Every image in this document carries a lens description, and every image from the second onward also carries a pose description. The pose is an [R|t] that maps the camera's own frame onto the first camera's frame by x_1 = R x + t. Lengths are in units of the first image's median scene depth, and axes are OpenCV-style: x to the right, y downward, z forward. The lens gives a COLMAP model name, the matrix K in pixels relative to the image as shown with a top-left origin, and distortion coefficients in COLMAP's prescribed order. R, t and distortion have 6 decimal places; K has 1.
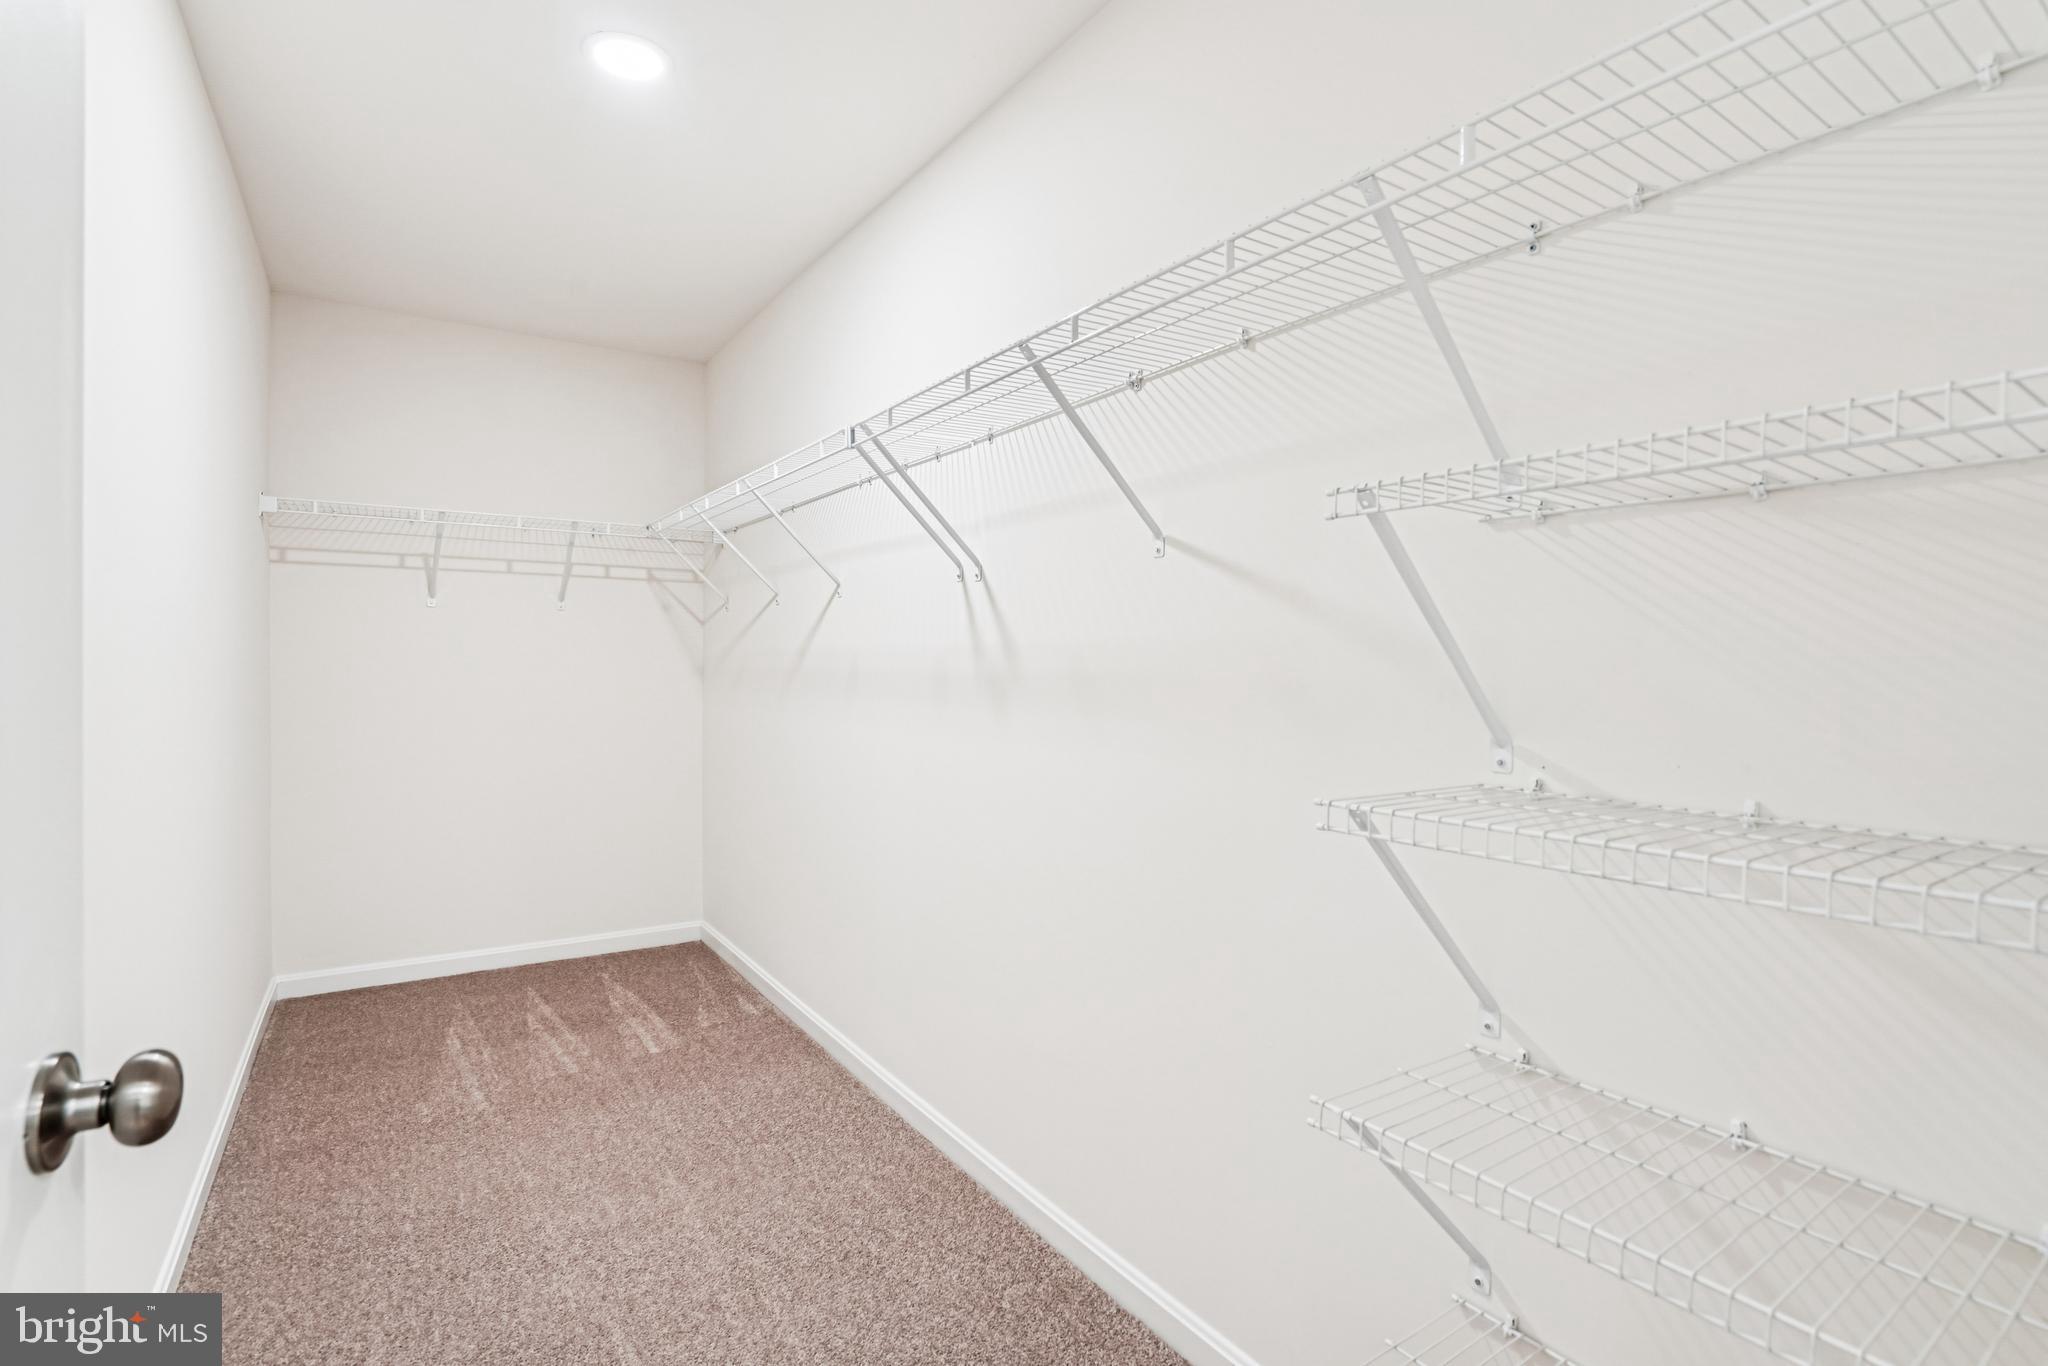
lens RADIAL K [[950.0, 0, 1024.0], [0, 950.0, 677.5], [0, 0, 1]] dist [-0.036348, 0.014733]
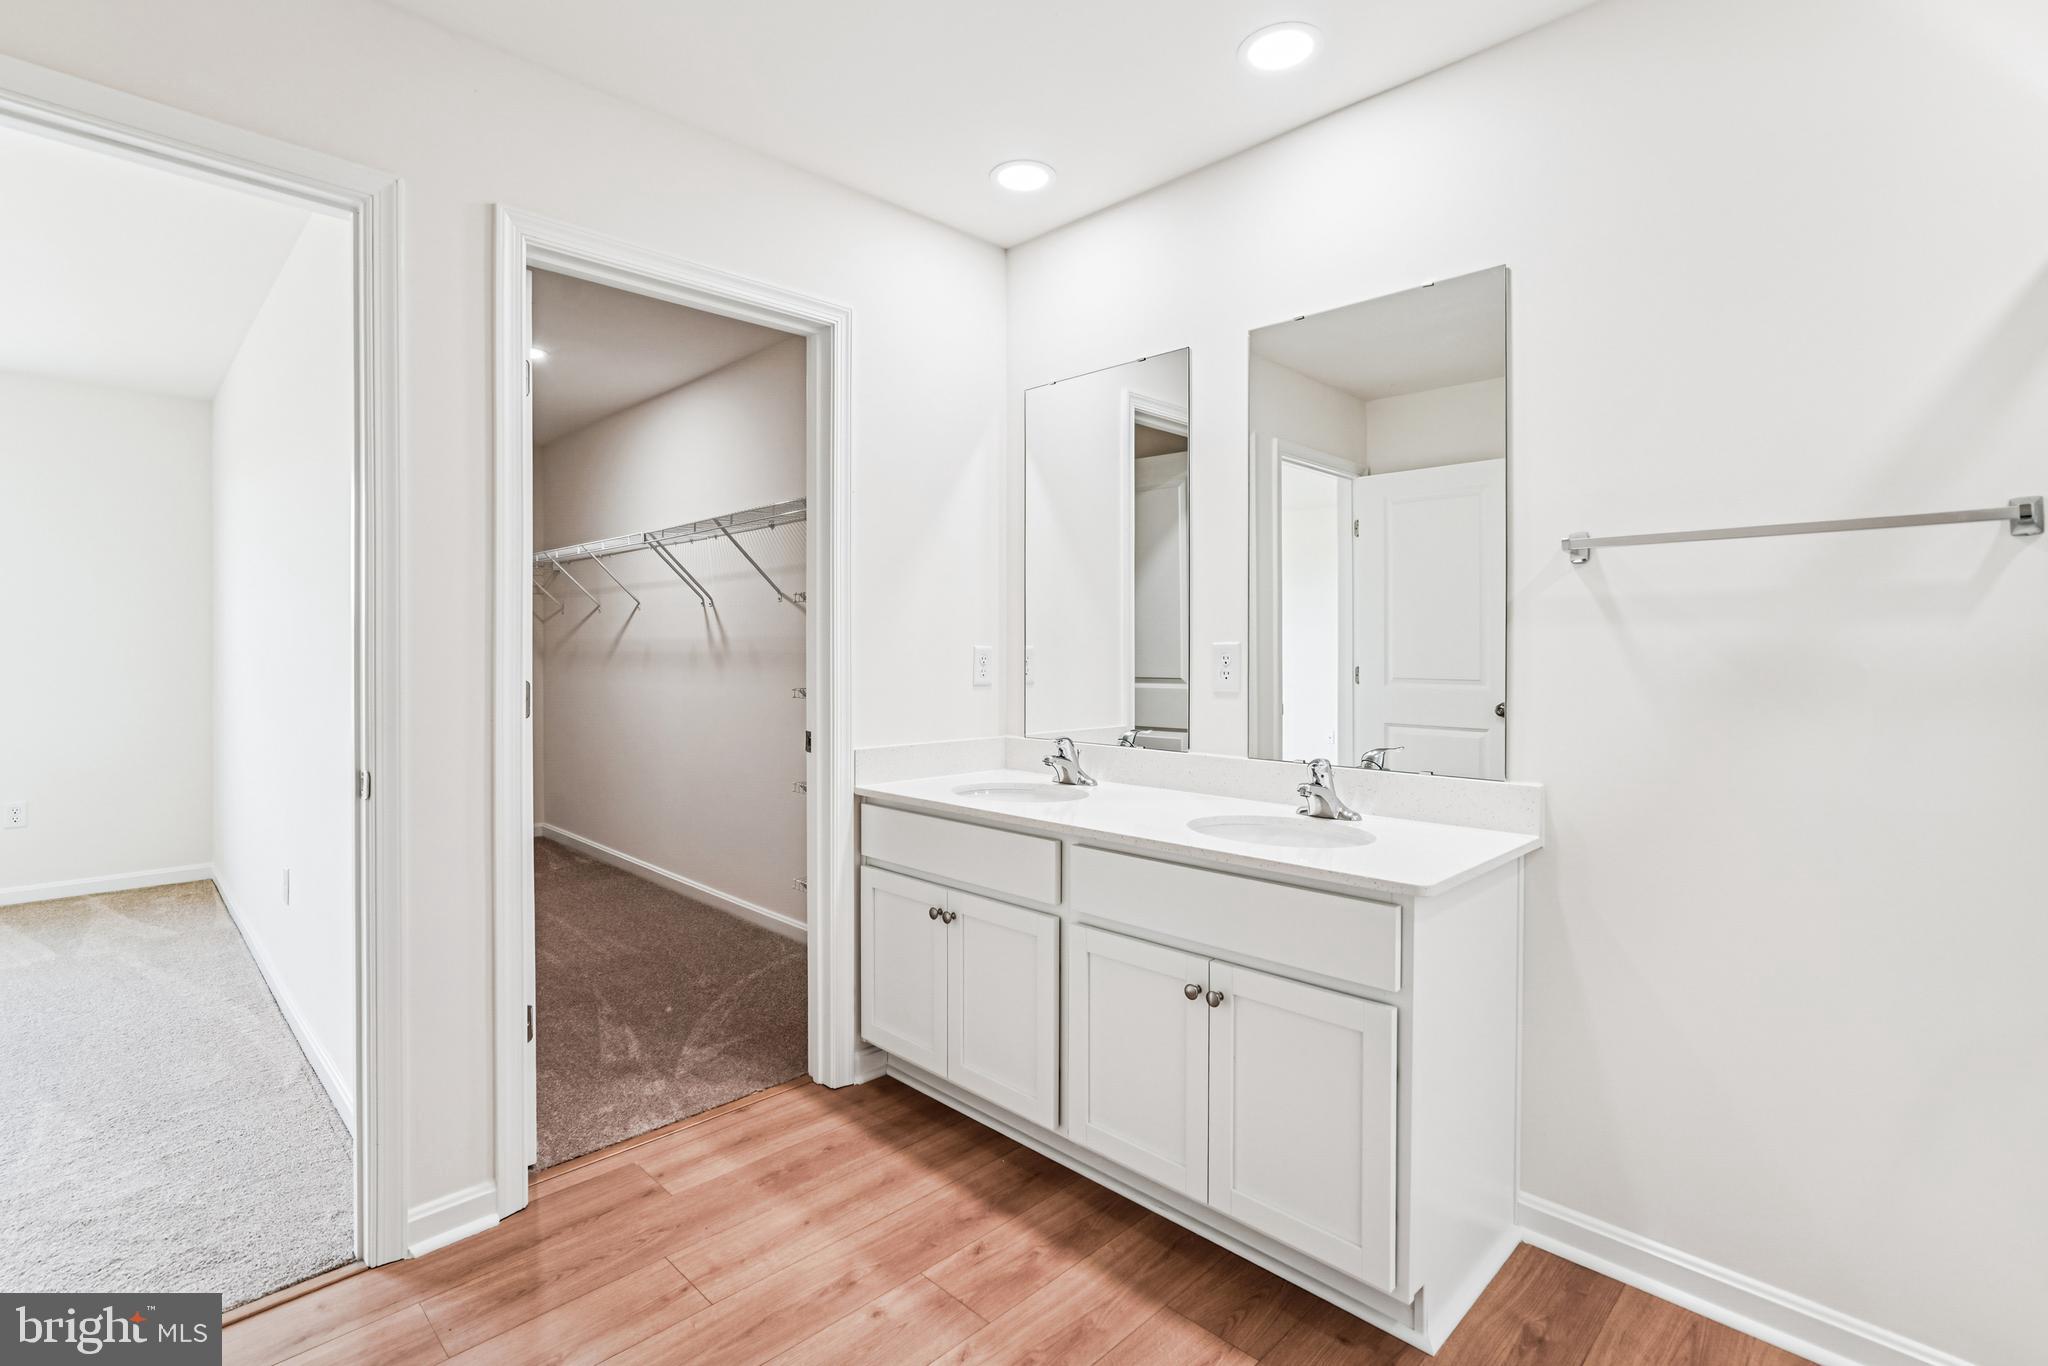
lens RADIAL K [[950.0, 0, 1025.2], [0, 950.0, 667.8], [0, 0, 1]] dist [-0.036348, 0.014733]
pose [[0.980654, -0.004971, 0.195688, 0.216541], [0.004296, 0.999983, 0.003873, 0.025055], [-0.195704, -0.002957, 0.980659, -1.133670]]
